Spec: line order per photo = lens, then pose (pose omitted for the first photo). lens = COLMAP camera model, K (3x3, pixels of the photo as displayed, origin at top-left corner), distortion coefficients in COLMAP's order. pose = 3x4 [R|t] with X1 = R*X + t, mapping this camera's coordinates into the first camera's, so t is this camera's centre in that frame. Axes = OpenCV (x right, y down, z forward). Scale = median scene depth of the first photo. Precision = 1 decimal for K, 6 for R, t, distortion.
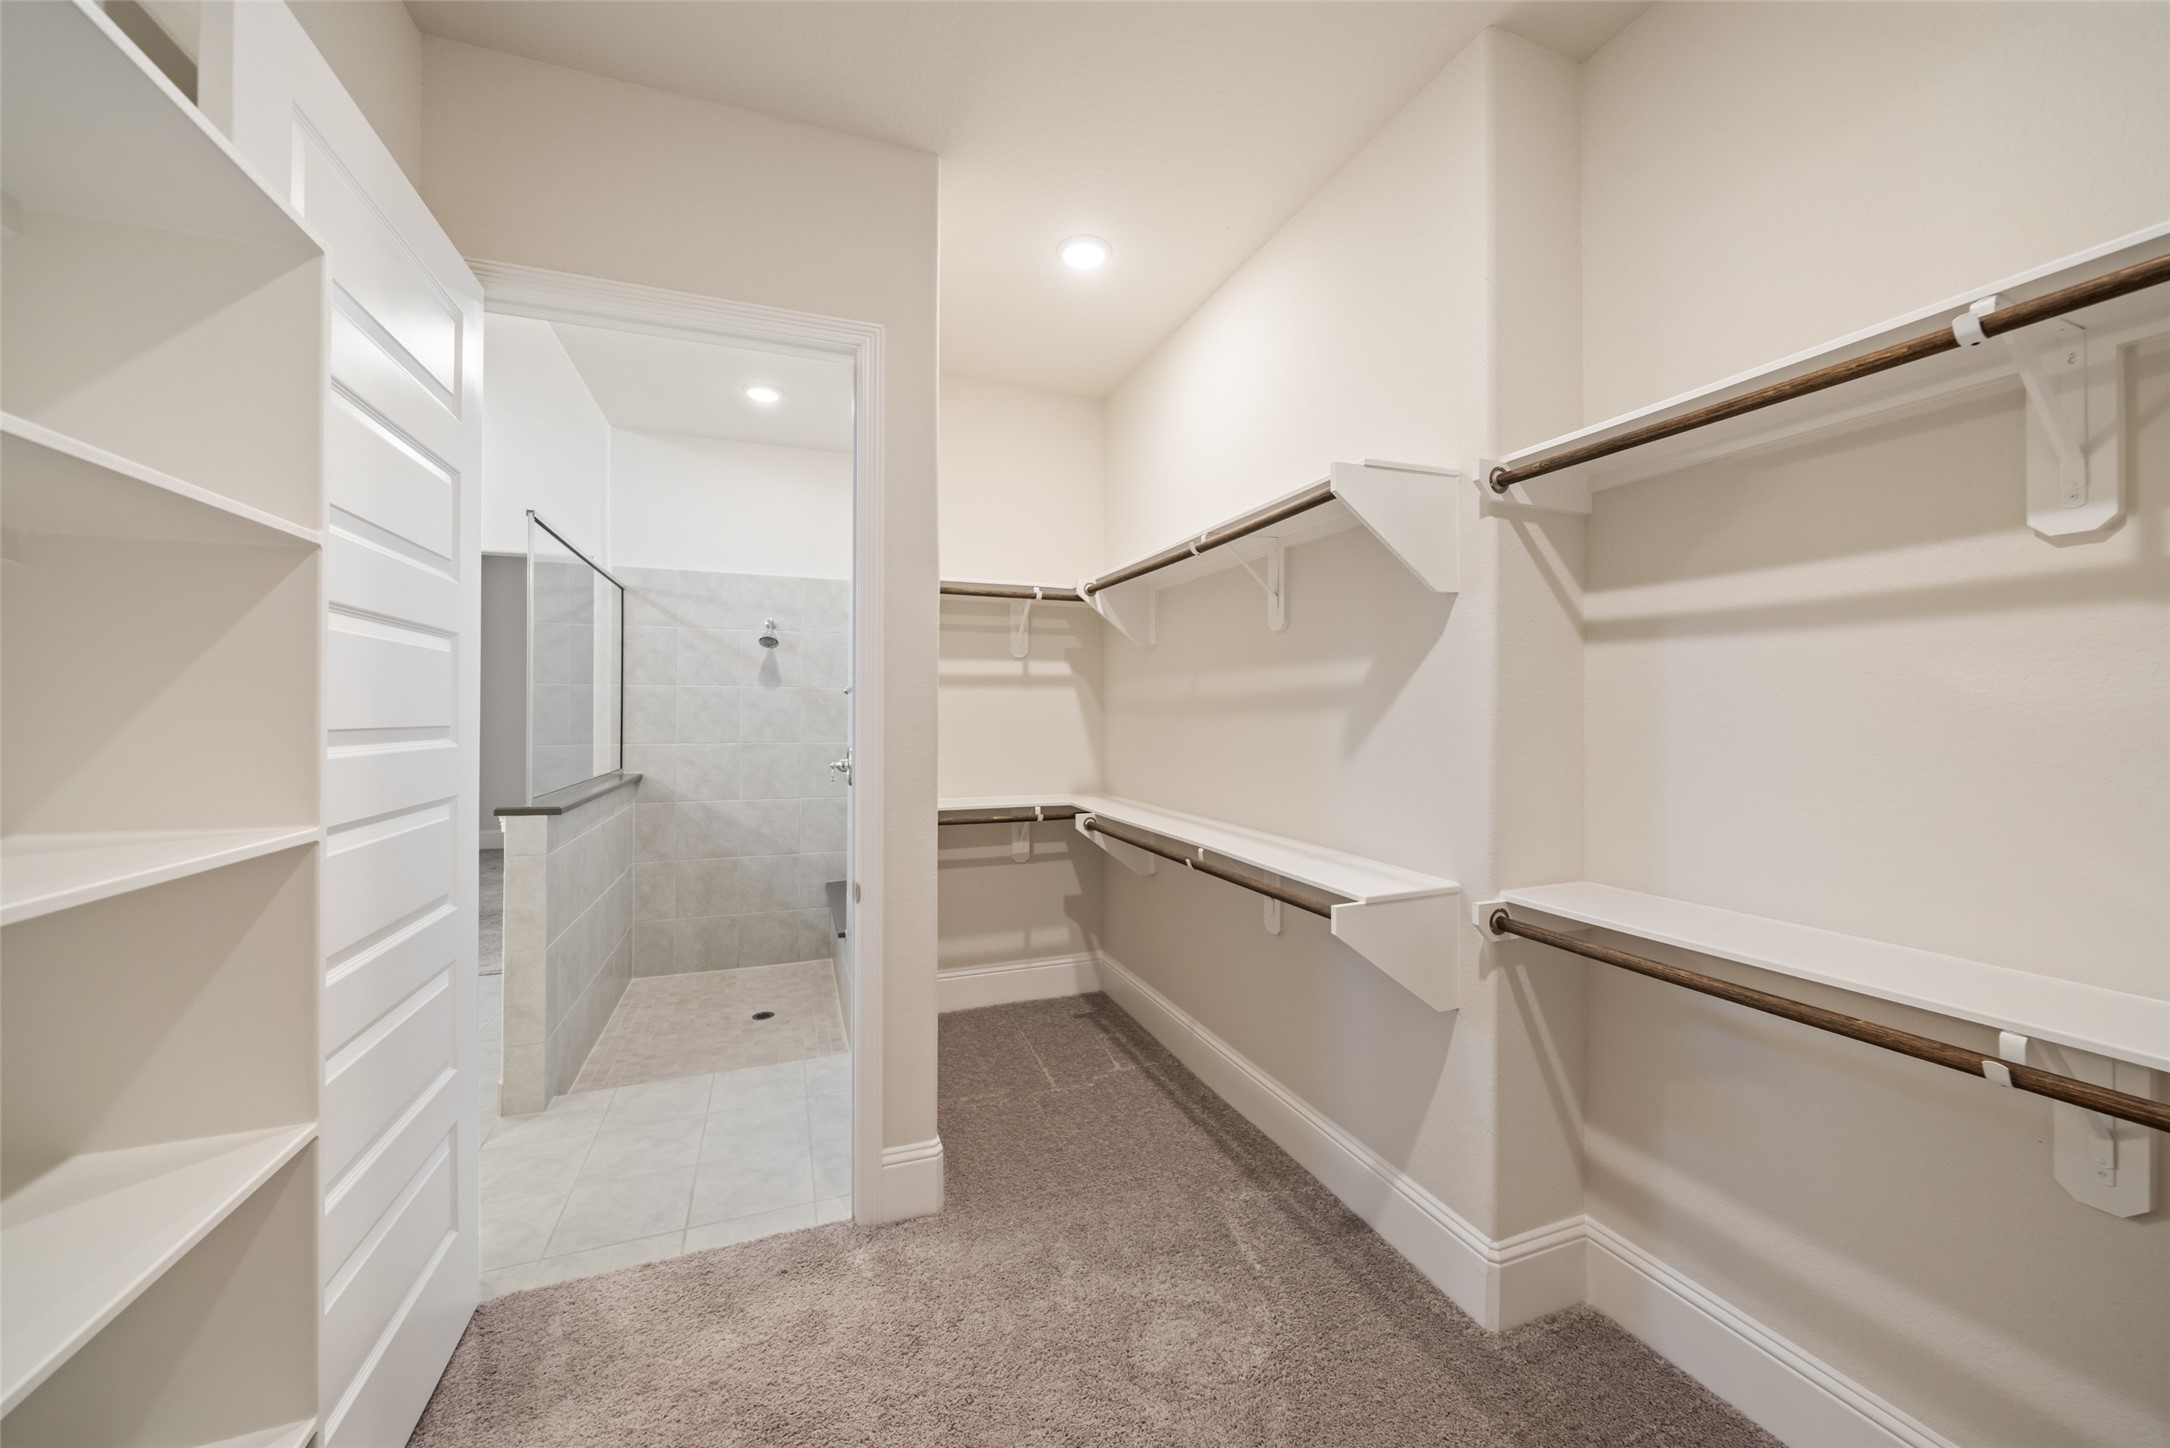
lens RADIAL K [[769.3, 0, 1073.5], [0, 769.3, 709.9], [0, 0, 1]] dist [-0.002704, -0.000806]
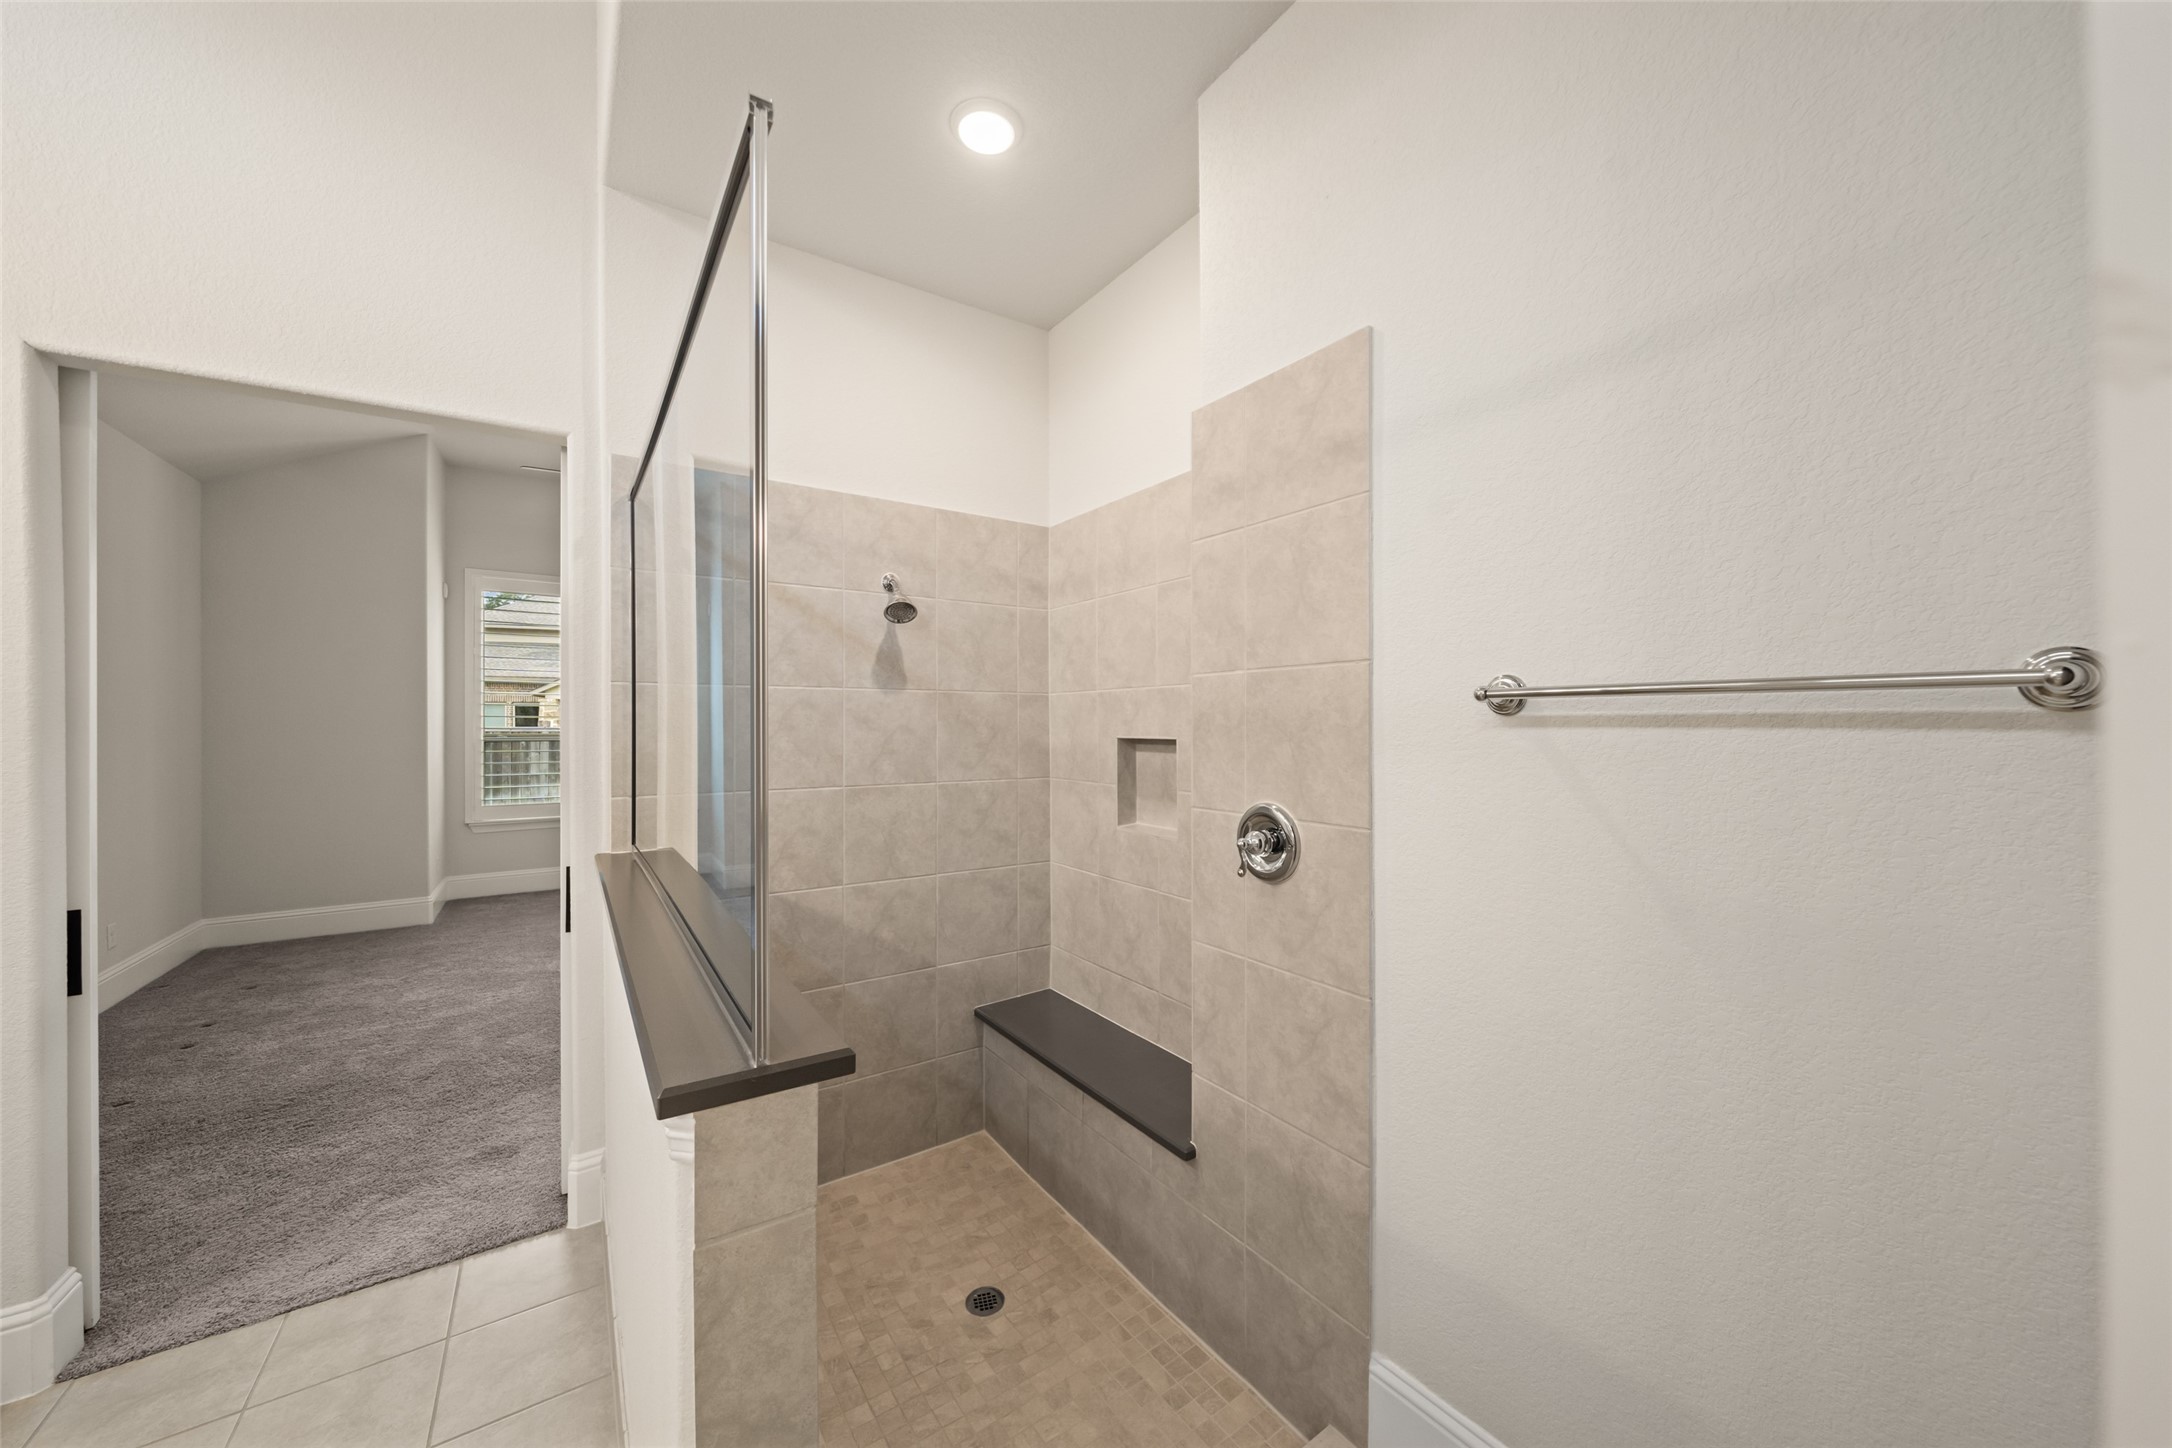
lens RADIAL K [[770.0, 0, 1094.4], [0, 770.0, 723.5], [0, 0, 1]] dist [-0.002704, -0.000806]
pose [[0.971472, -0.005790, 0.237083, -0.385097], [0.003591, 0.999946, 0.009705, -0.009288], [-0.237126, -0.008576, 0.971441, 0.392487]]
